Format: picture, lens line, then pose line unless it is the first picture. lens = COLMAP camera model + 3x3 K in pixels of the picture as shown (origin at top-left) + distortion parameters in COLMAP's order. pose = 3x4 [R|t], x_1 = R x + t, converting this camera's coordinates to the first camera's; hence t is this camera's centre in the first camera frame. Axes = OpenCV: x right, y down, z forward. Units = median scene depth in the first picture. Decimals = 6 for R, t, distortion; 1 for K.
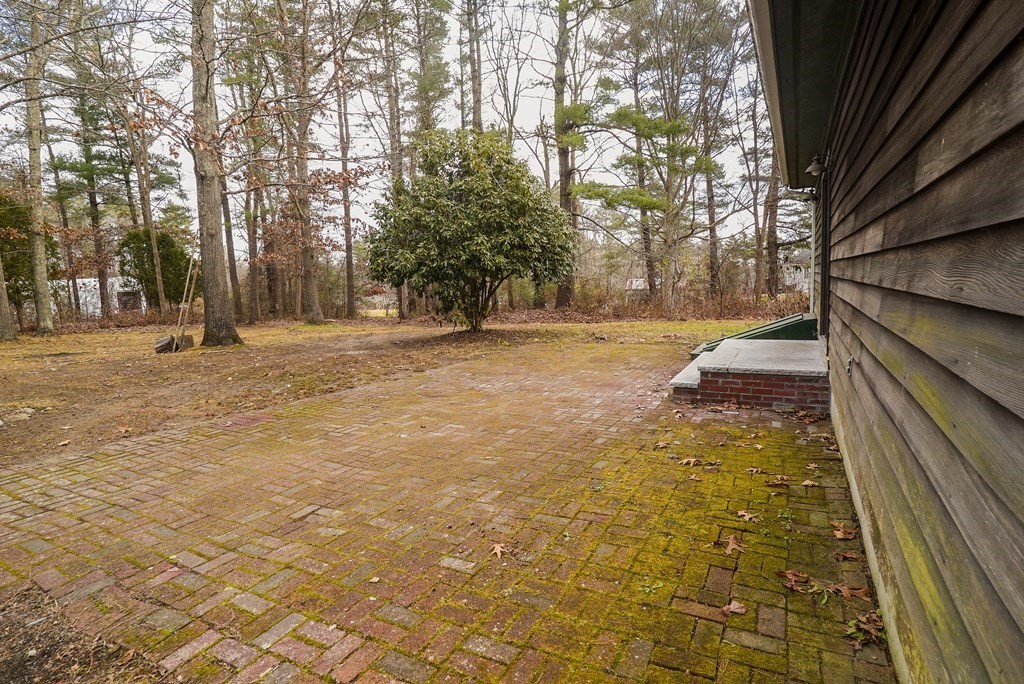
lens RADIAL K [[533.0, 0, 508.3], [0, 533.0, 344.4], [0, 0, 1]] dist [-0.064102, 0.034552]
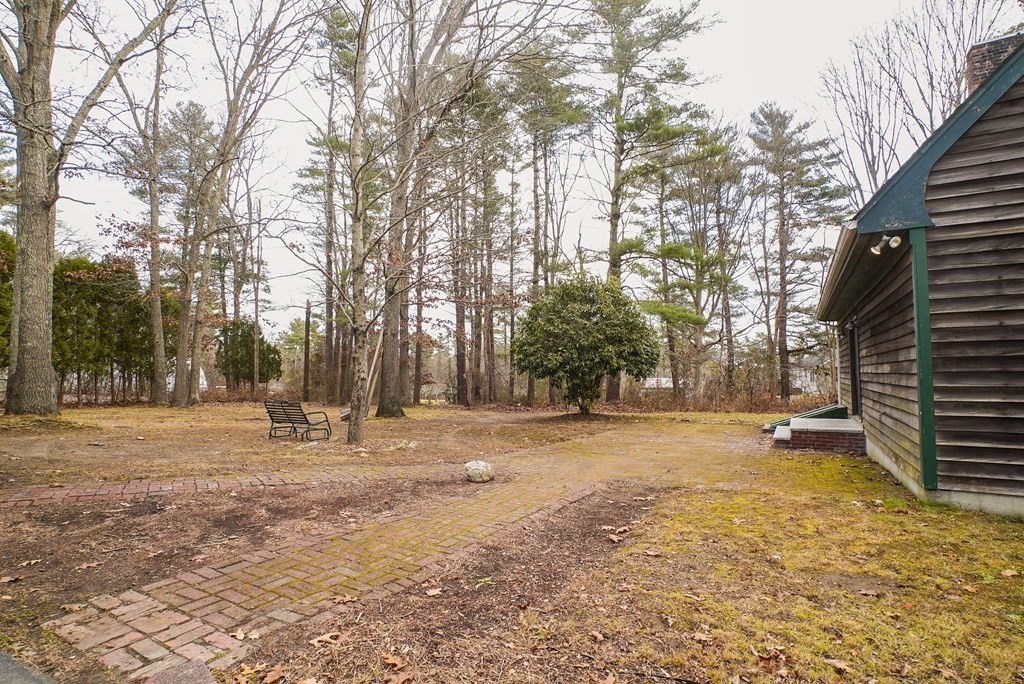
lens RADIAL K [[533.0, 0, 512.0], [0, 533.0, 351.2], [0, 0, 1]] dist [-0.064102, 0.034552]
pose [[0.999340, 0.036305, 0.000886, -0.100994], [-0.035672, 0.985889, -0.163553, 0.018359], [-0.006811, 0.163414, 0.986534, -0.135427]]
